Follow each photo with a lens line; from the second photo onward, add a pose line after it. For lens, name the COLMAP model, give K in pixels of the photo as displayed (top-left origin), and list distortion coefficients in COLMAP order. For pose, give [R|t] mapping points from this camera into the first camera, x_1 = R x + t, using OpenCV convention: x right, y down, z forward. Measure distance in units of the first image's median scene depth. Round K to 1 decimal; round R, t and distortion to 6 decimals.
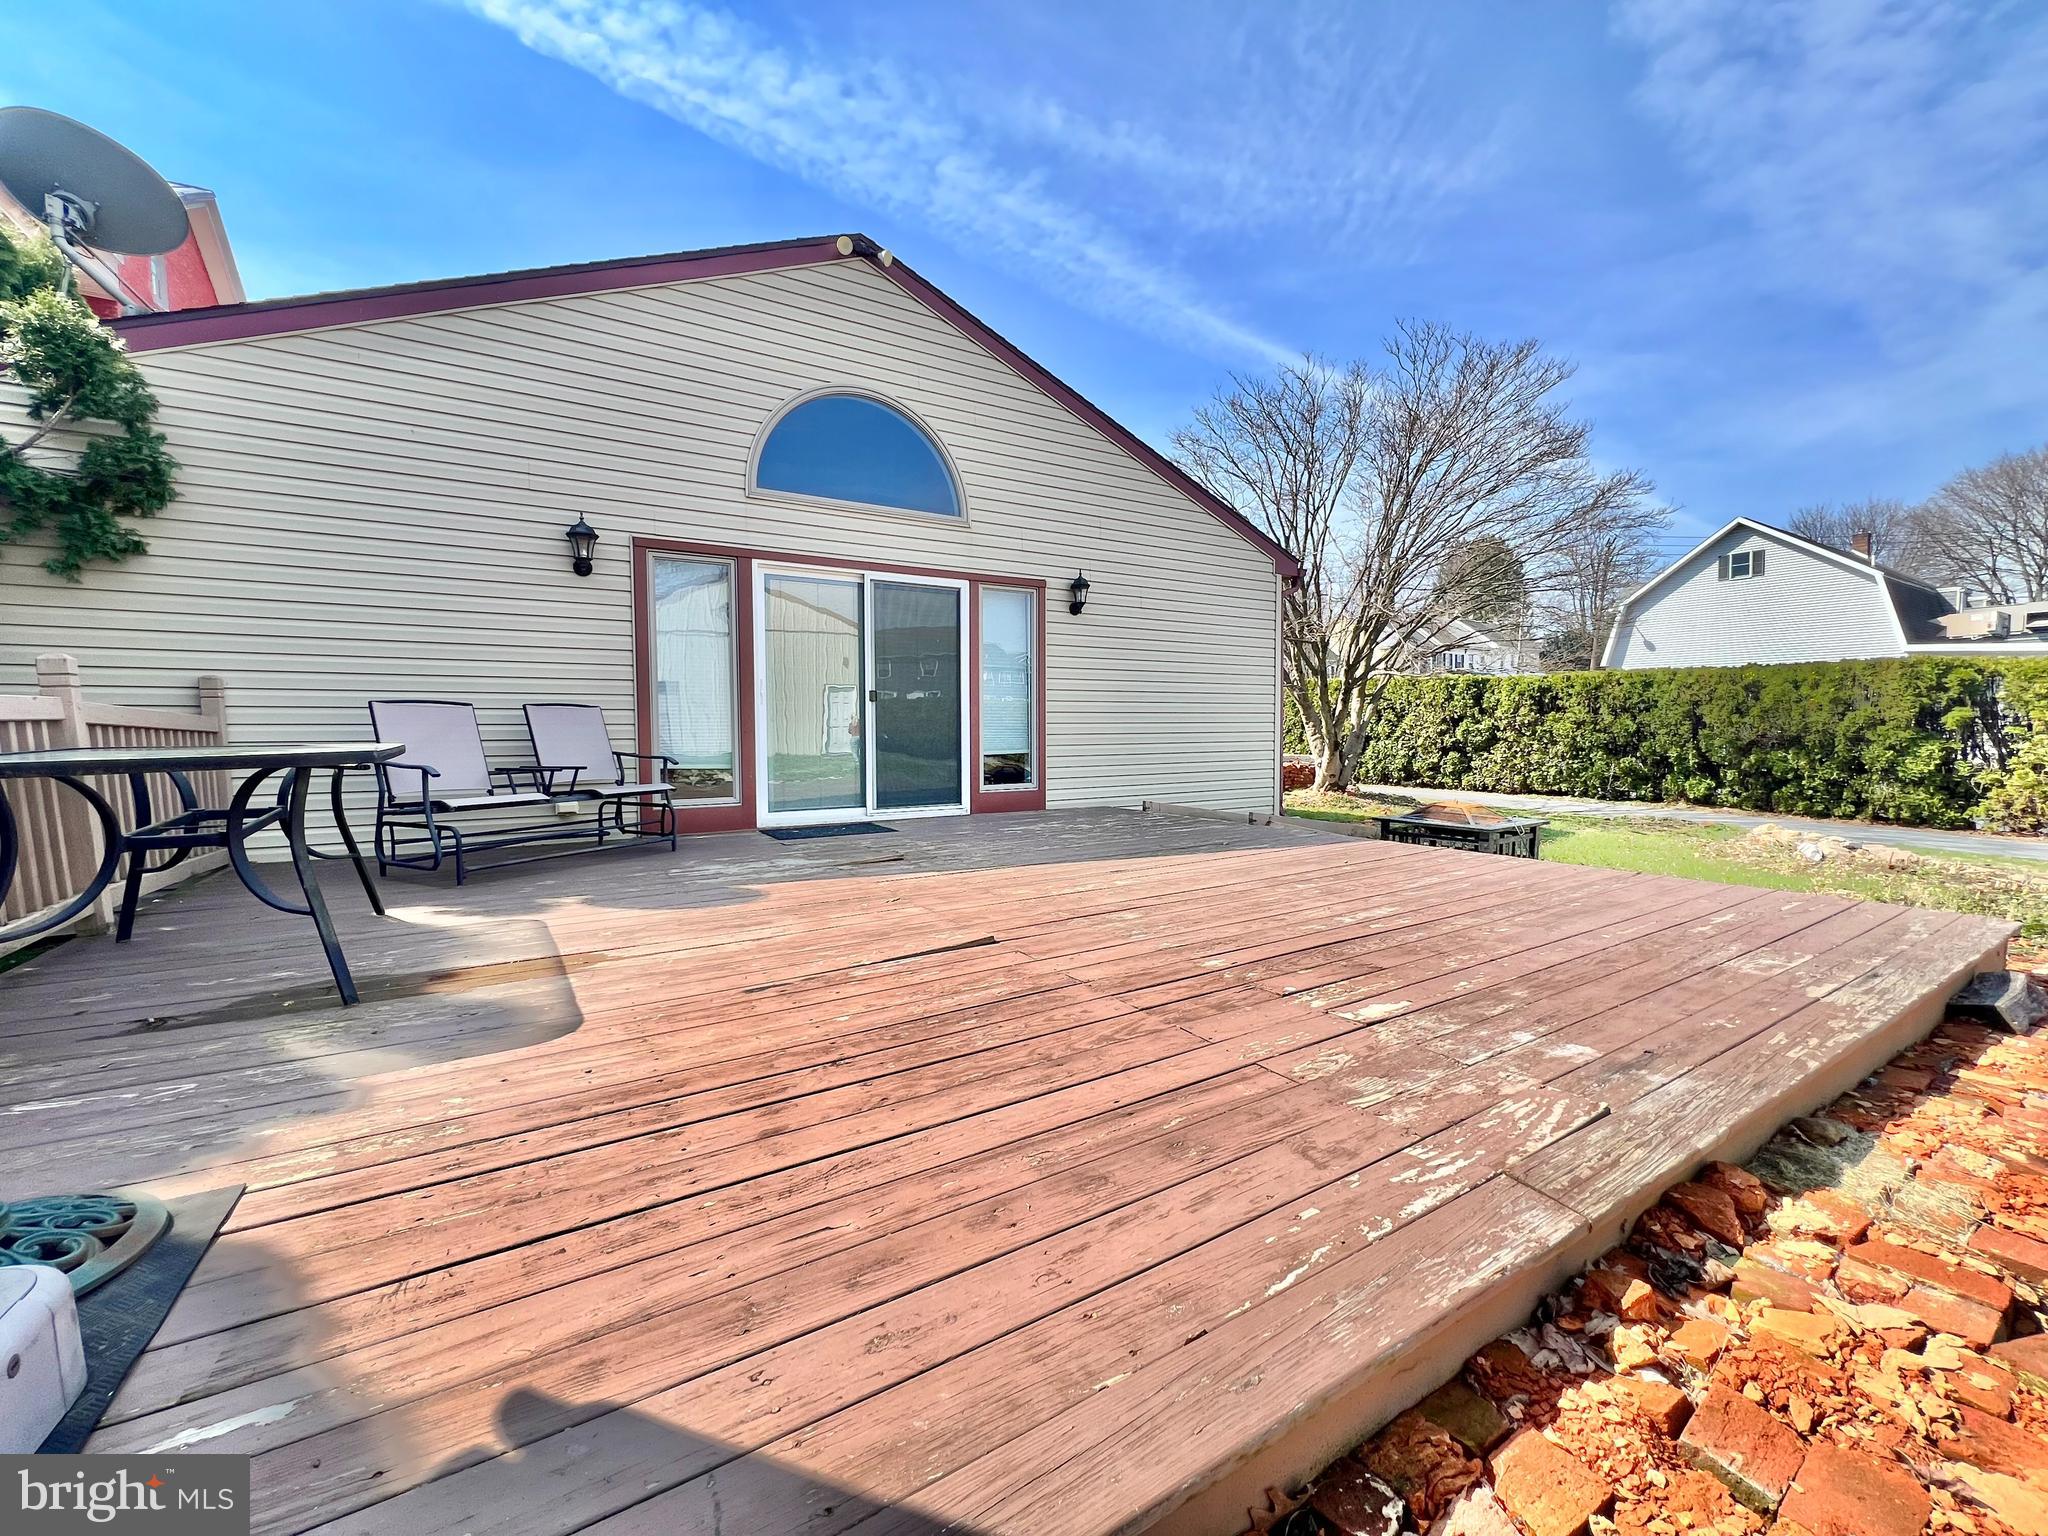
lens RADIAL K [[829.6, 0, 1036.1], [0, 829.6, 763.3], [0, 0, 1]] dist [-0.001931, 0.000286]
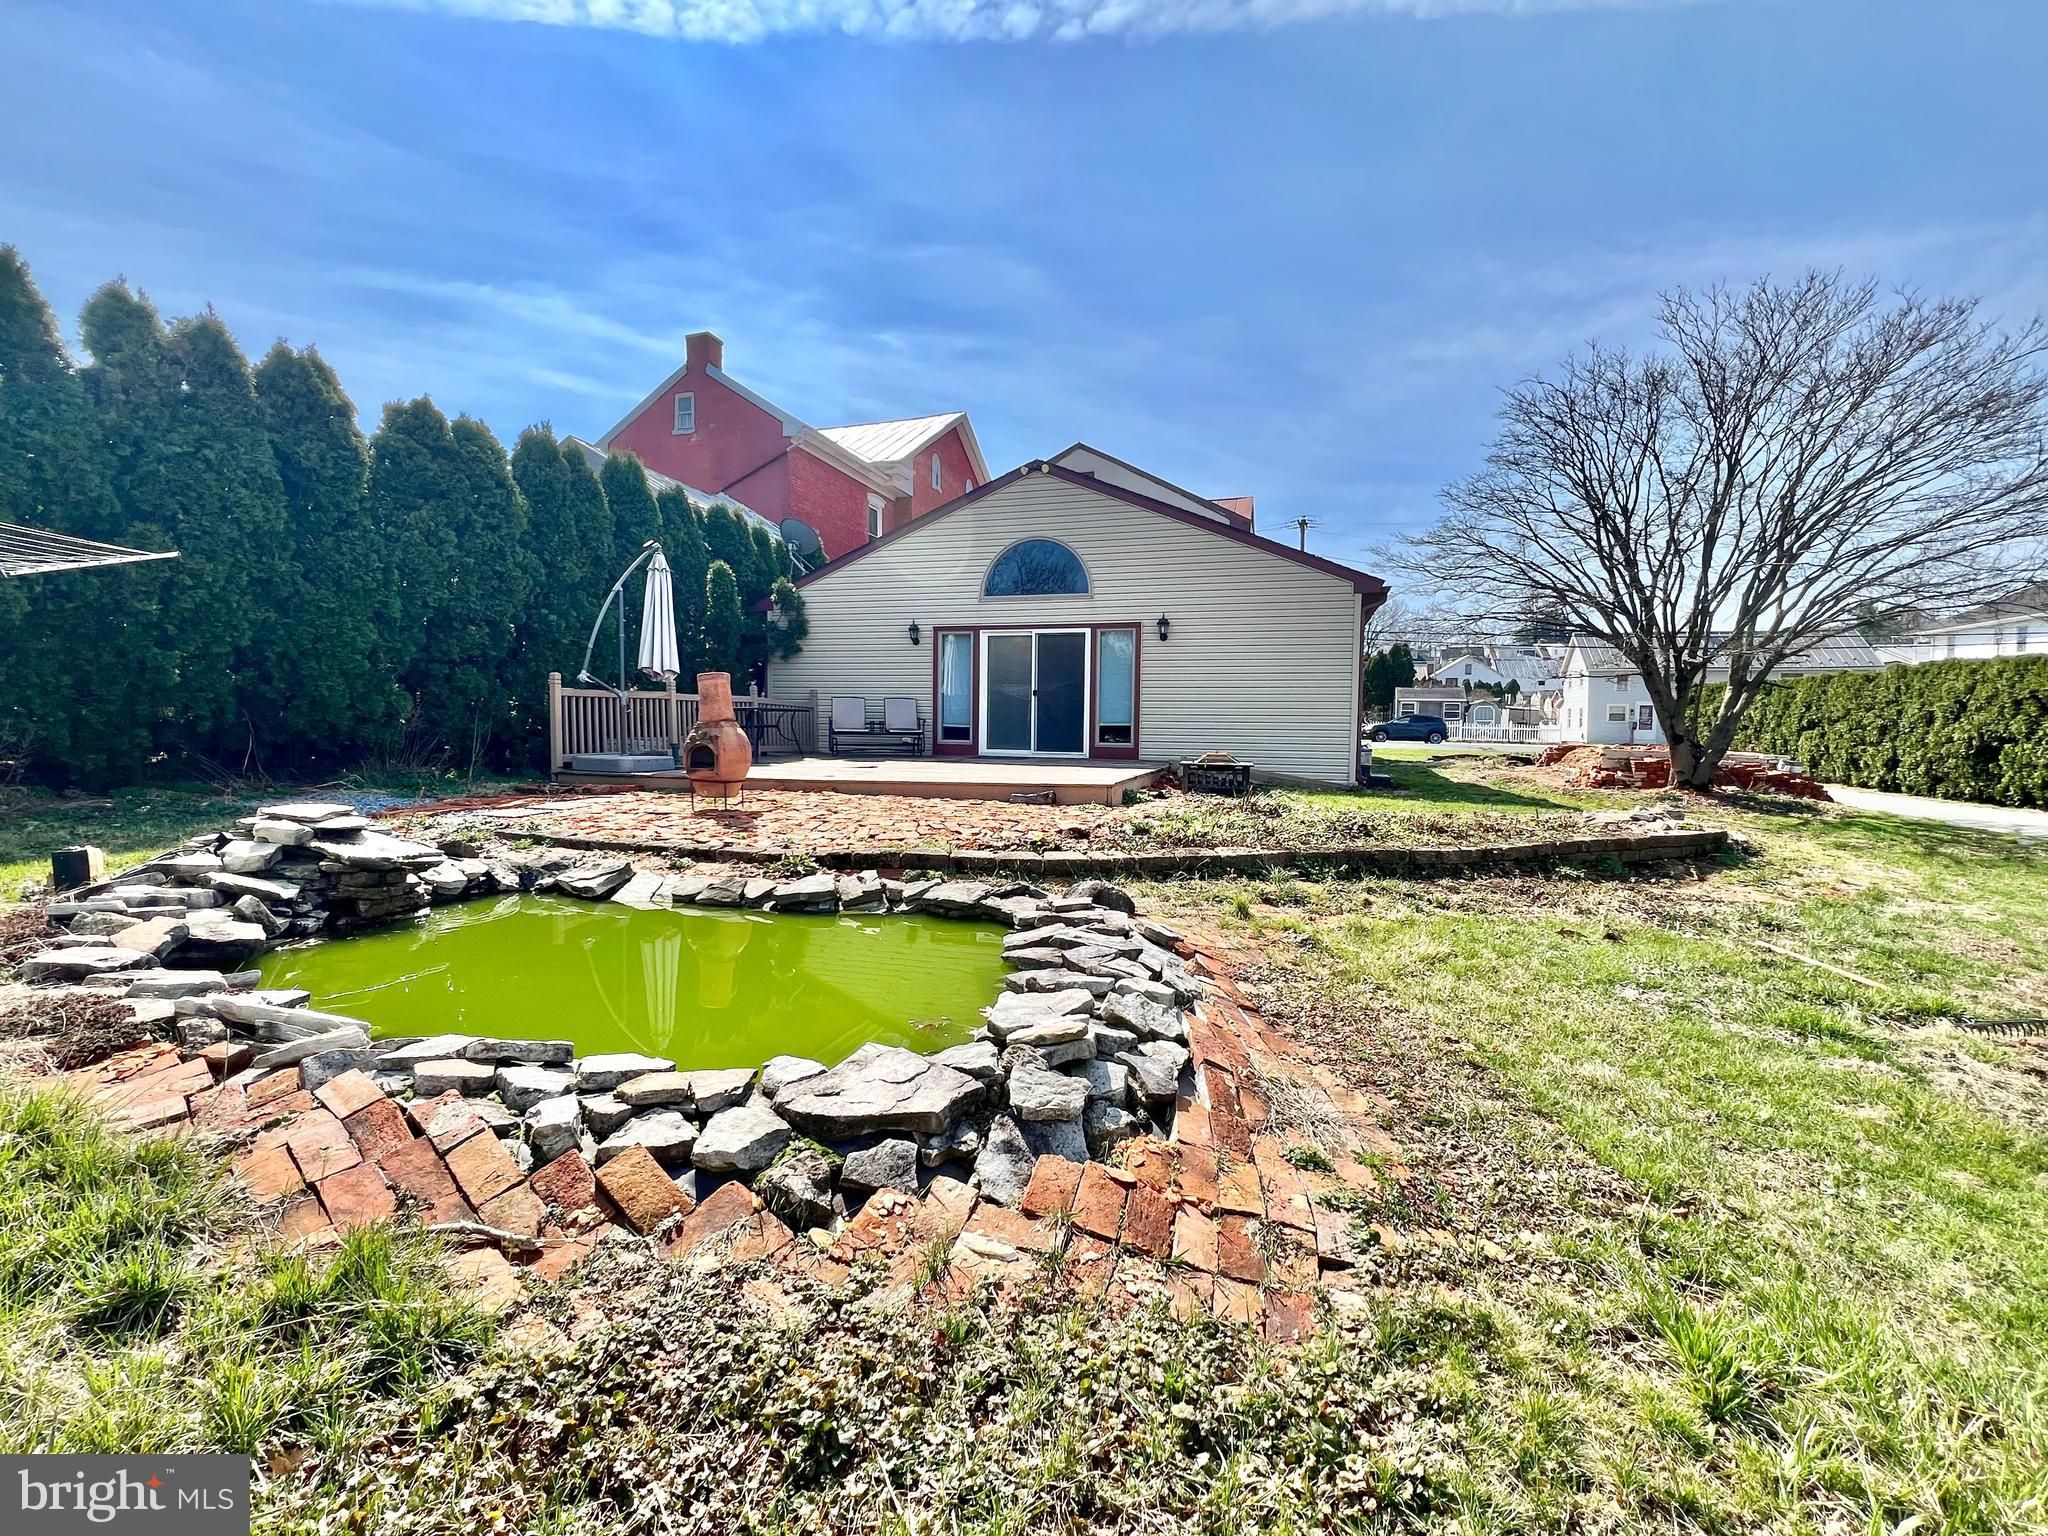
lens RADIAL K [[899.8, 0, 1016.3], [0, 899.8, 761.5], [0, 0, 1]] dist [0.005069, 0.000338]
pose [[0.660715, 0.045172, -0.749277, 1.288420], [-0.048063, 0.998685, 0.017825, 0.042671], [0.749097, 0.024235, 0.662017, -0.405930]]
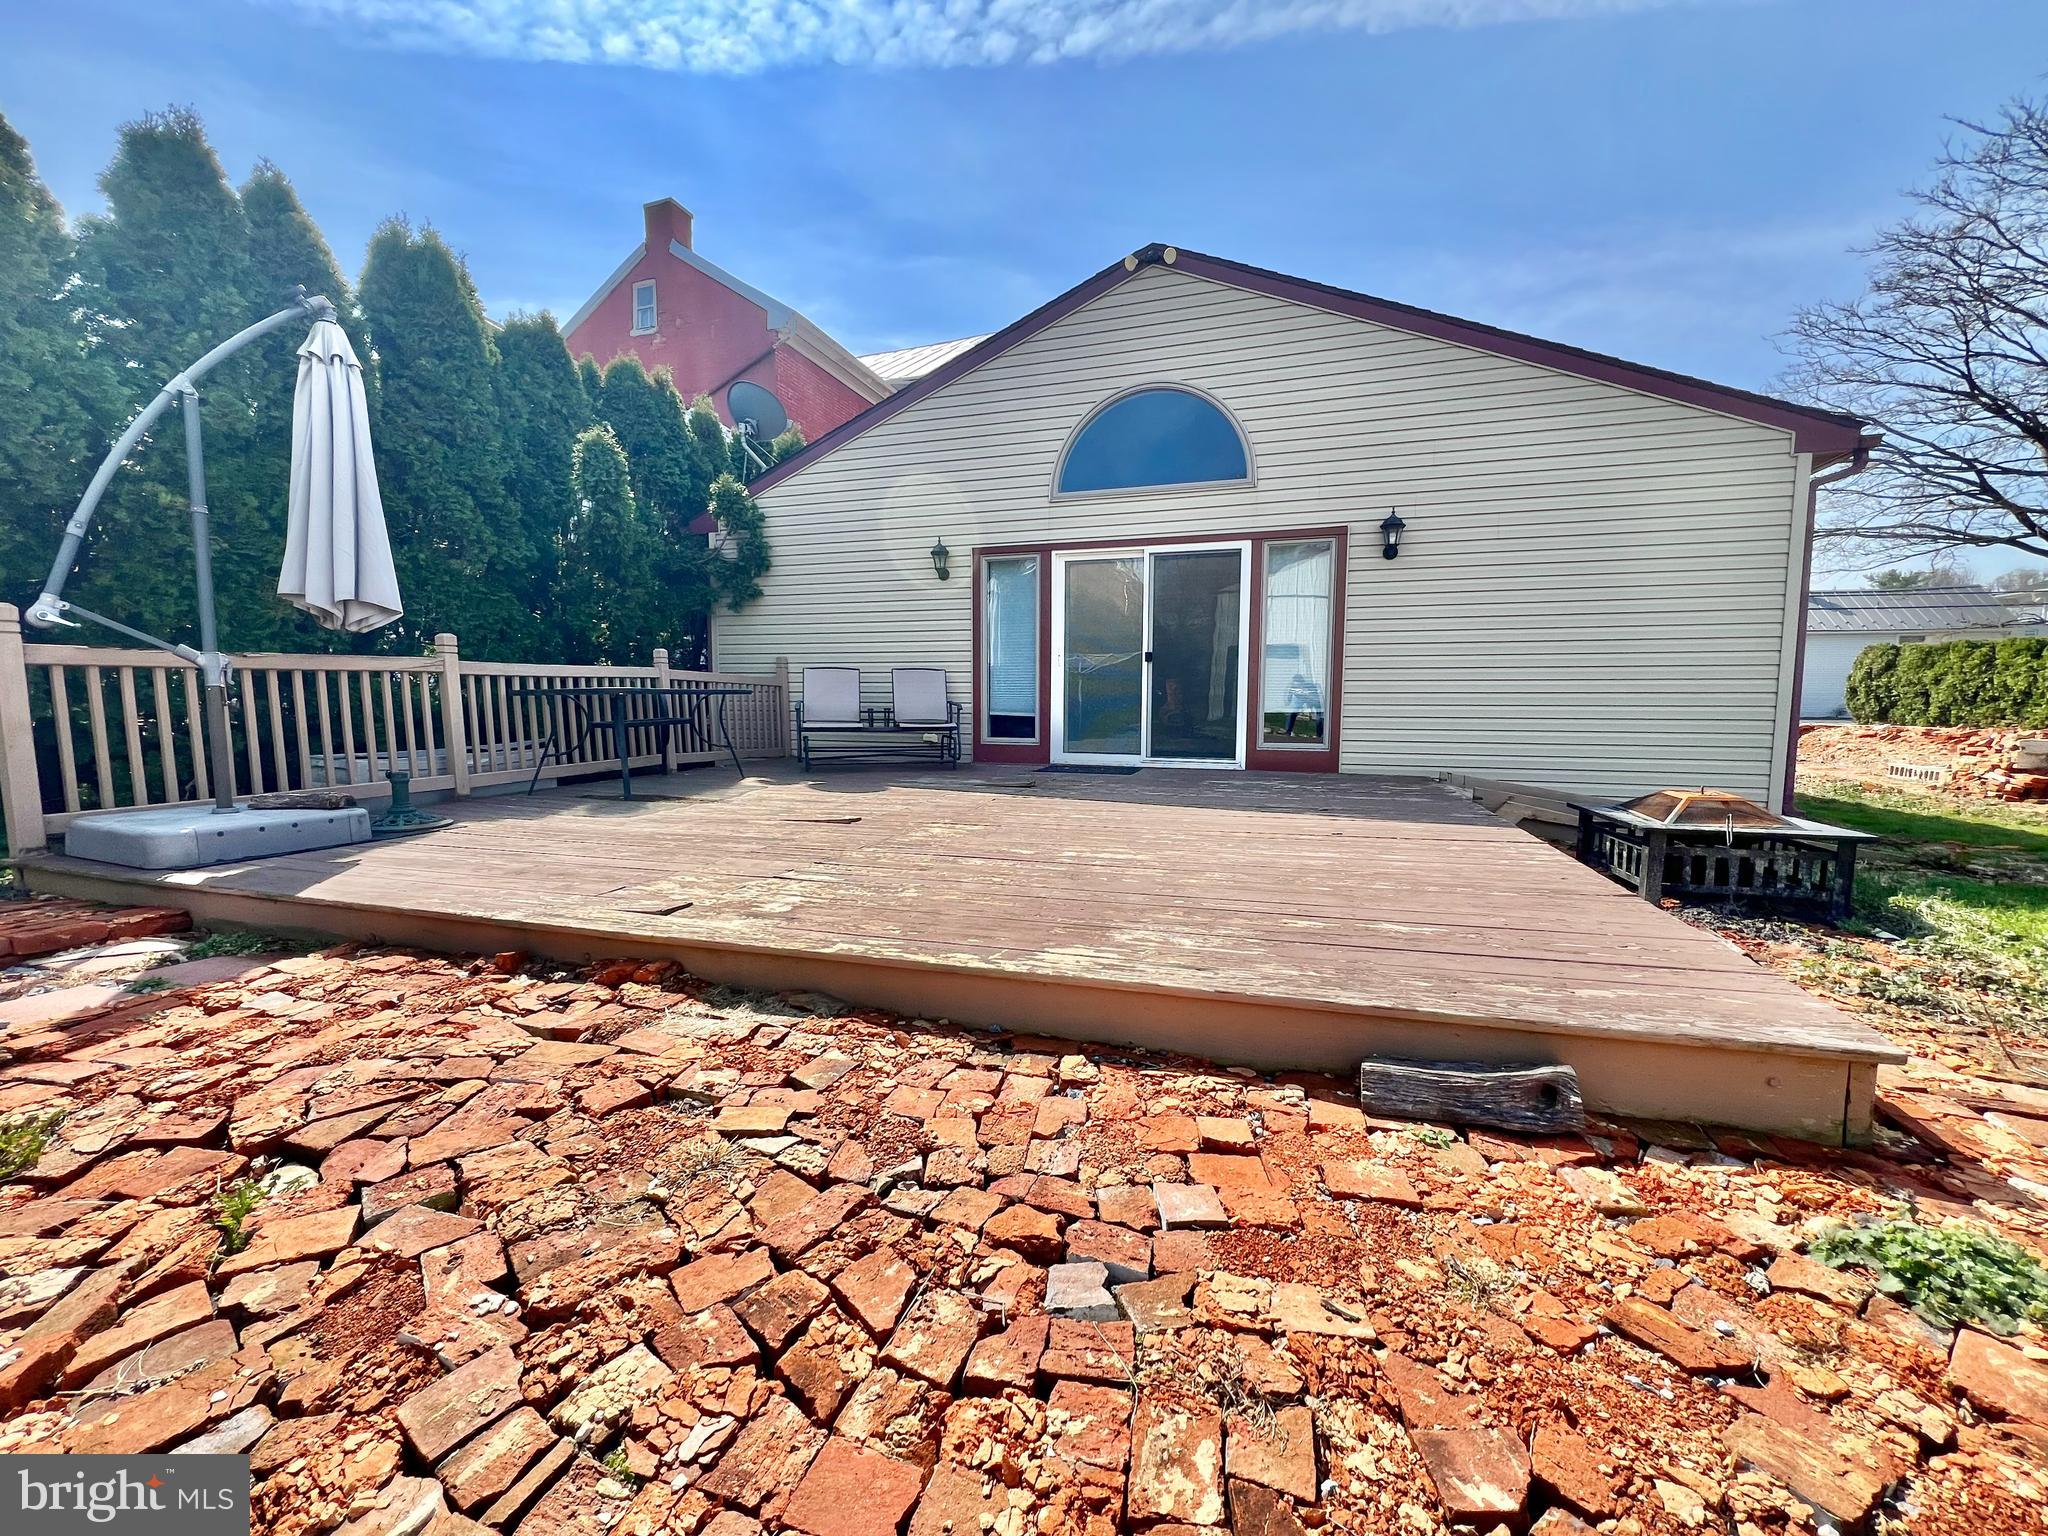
lens RADIAL K [[828.6, 0, 1016.1], [0, 828.6, 761.8], [0, 0, 1]] dist [0.002084, -0.000883]
pose [[0.640399, 0.066375, -0.765169, 0.530510], [-0.039406, 0.997786, 0.053574, 0.008094], [0.767031, -0.004156, 0.641597, 0.124885]]
